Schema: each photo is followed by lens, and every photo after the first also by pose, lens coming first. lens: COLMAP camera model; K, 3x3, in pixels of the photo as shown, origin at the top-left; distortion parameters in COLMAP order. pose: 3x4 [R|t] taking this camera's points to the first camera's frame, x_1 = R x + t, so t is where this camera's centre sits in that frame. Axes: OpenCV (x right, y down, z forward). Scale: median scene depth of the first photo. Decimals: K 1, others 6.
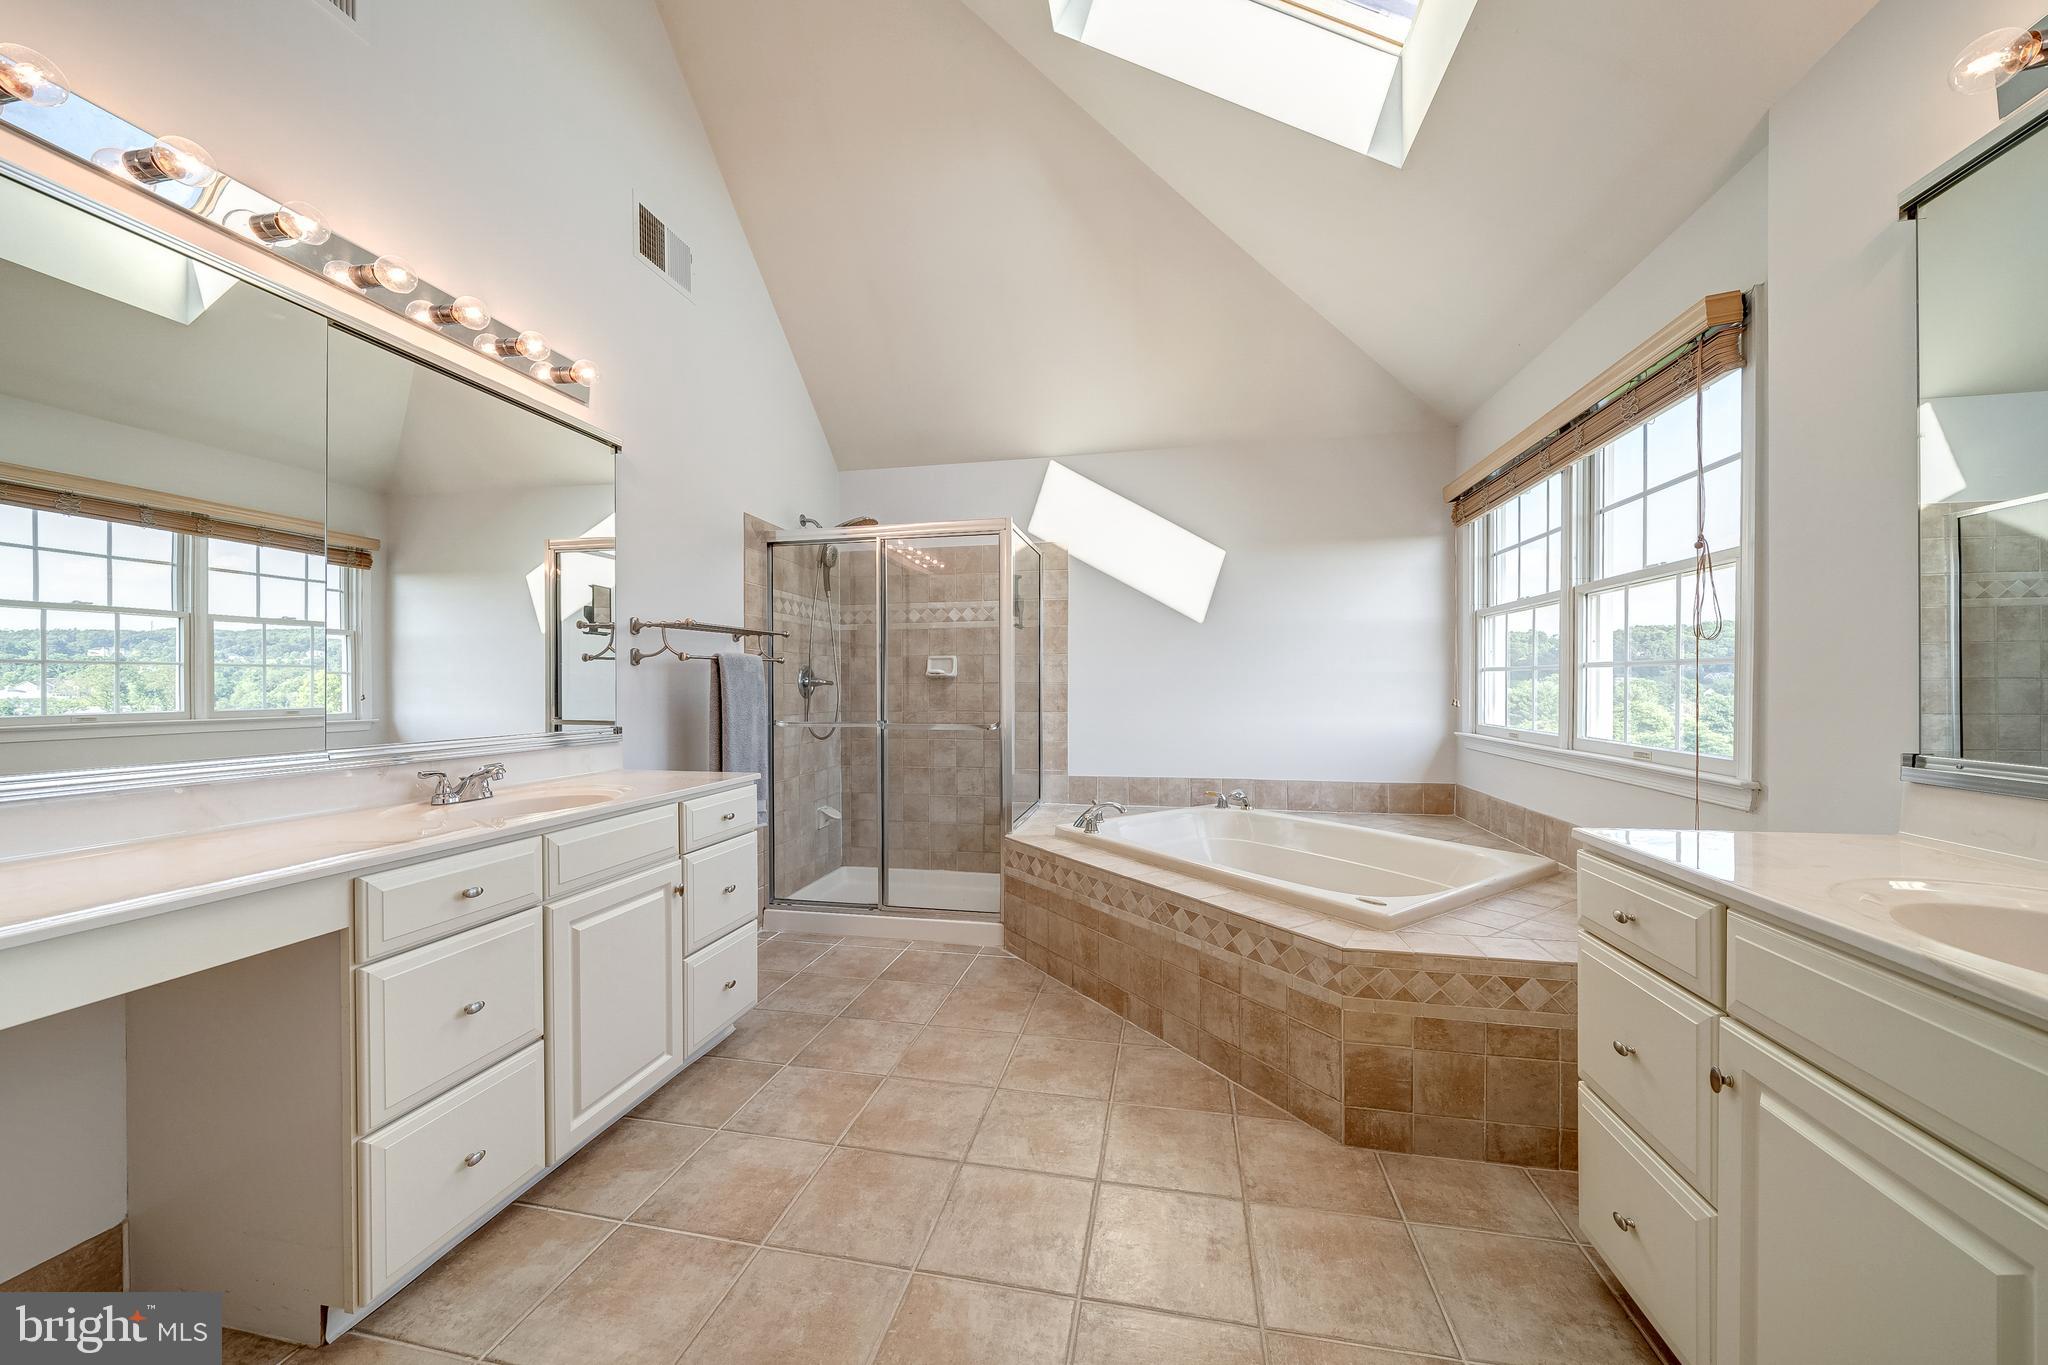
lens RADIAL K [[706.2, 0, 1043.9], [0, 706.2, 689.0], [0, 0, 1]] dist [-0.002104, -0.000244]
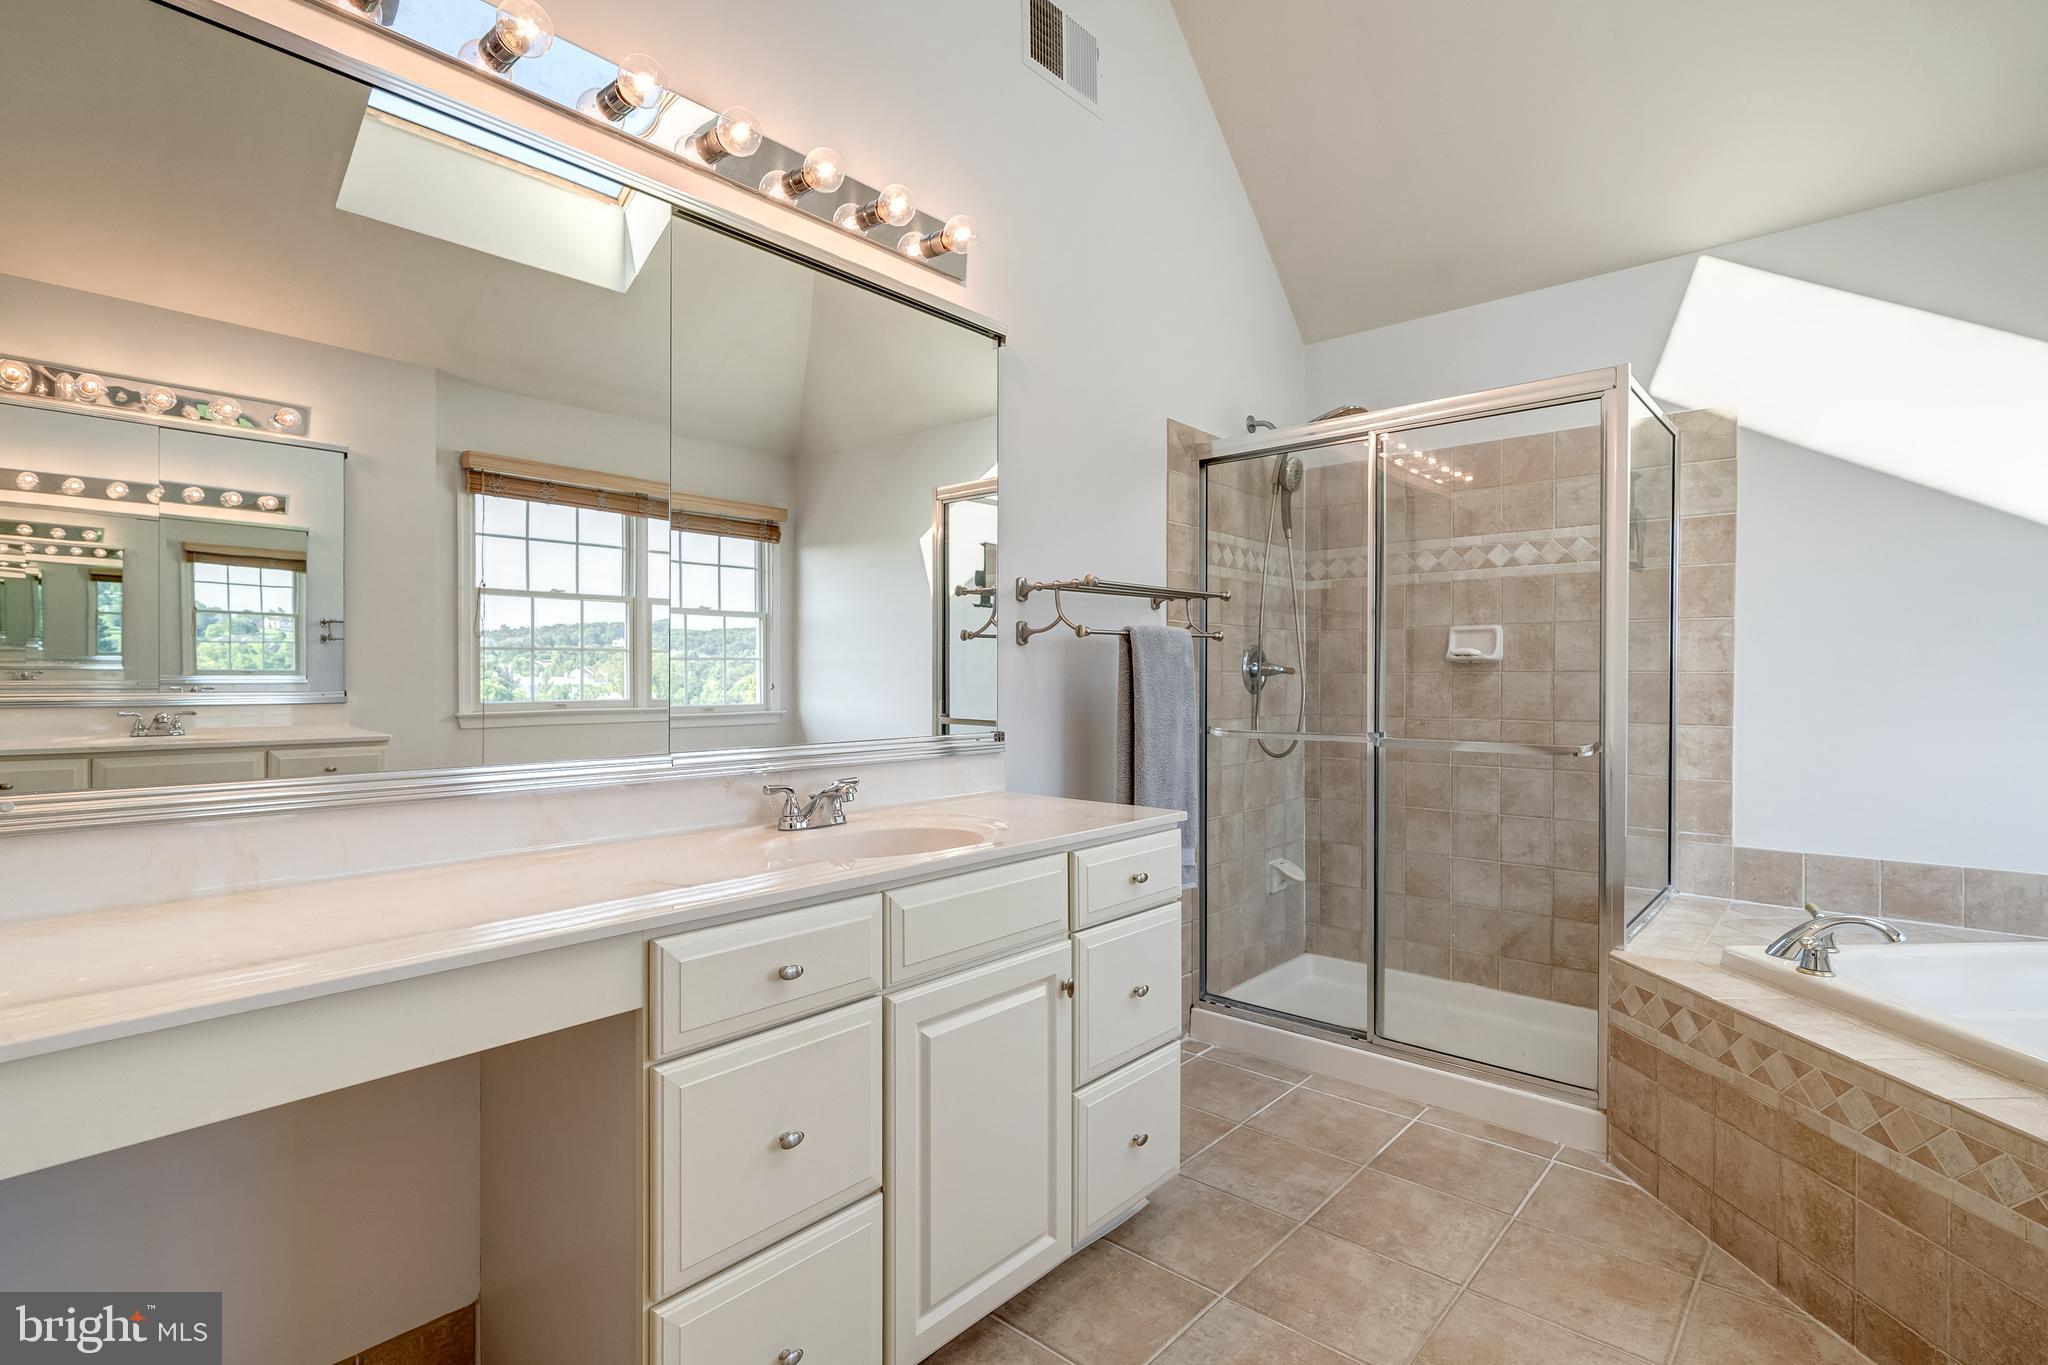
lens RADIAL K [[973.1, 0, 1035.3], [0, 973.1, 683.0], [0, 0, 1]] dist [-0.001876, 0.001741]
pose [[0.857176, 0.007280, -0.514972, -0.057256], [-0.005938, 0.999973, 0.004252, 0.000168], [0.514990, -0.000586, 0.857196, 0.150513]]
